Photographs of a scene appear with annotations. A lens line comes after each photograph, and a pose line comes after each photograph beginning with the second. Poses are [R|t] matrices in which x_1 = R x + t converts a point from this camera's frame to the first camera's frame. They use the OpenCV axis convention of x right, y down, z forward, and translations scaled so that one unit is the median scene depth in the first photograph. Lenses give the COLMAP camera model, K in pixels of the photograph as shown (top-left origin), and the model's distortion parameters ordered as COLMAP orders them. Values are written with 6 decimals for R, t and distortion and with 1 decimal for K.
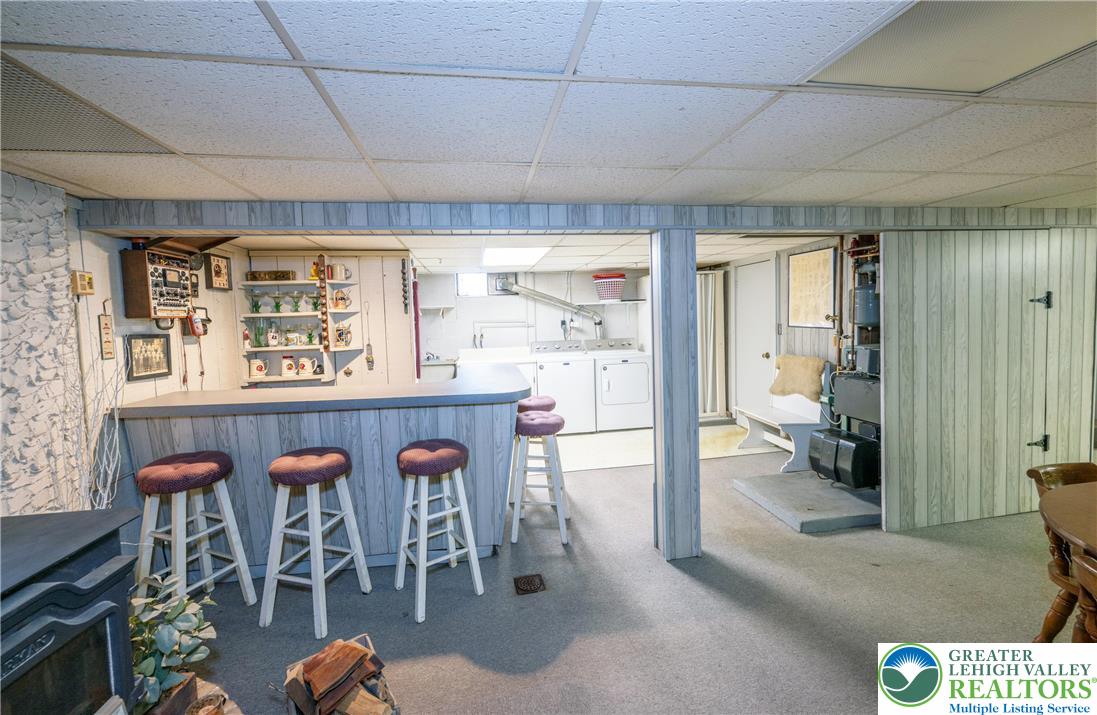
lens RADIAL K [[437.4, 0, 549.2], [0, 437.4, 356.8], [0, 0, 1]] dist [-0.001327, -0.000110]
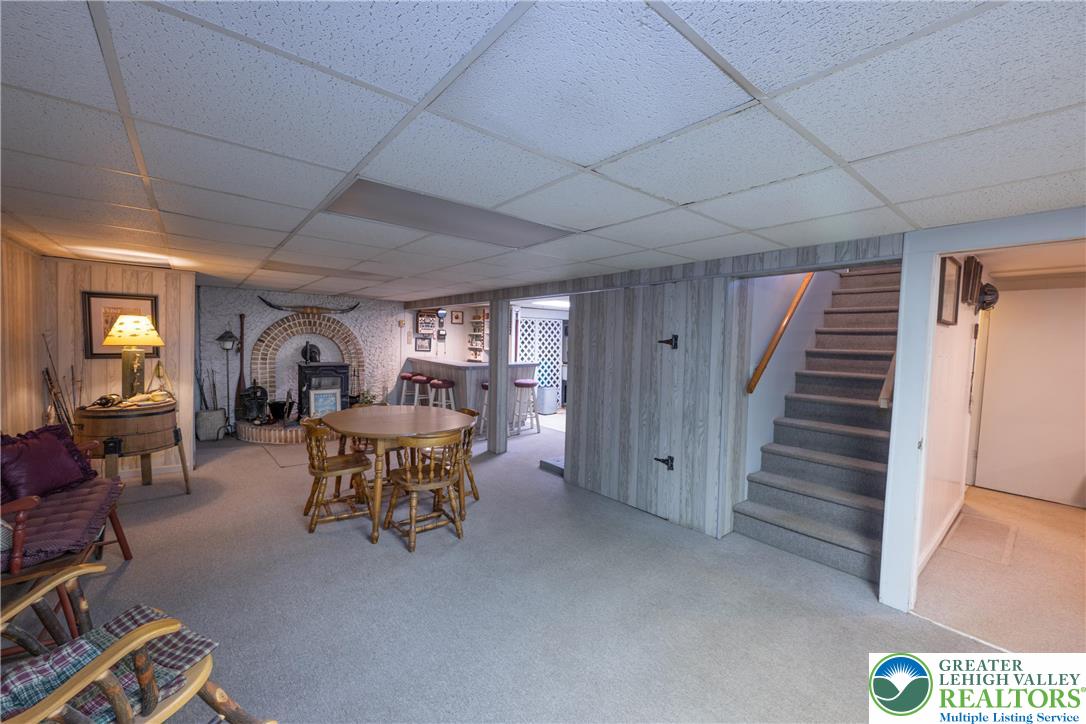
lens RADIAL K [[434.4, 0, 543.5], [0, 434.4, 361.9], [0, 0, 1]] dist [-0.000017, 0.000220]
pose [[0.501386, 0.088867, -0.860648, 2.013544], [-0.117944, 0.992446, 0.033766, -0.074968], [0.857147, 0.084578, 0.508080, 0.090599]]
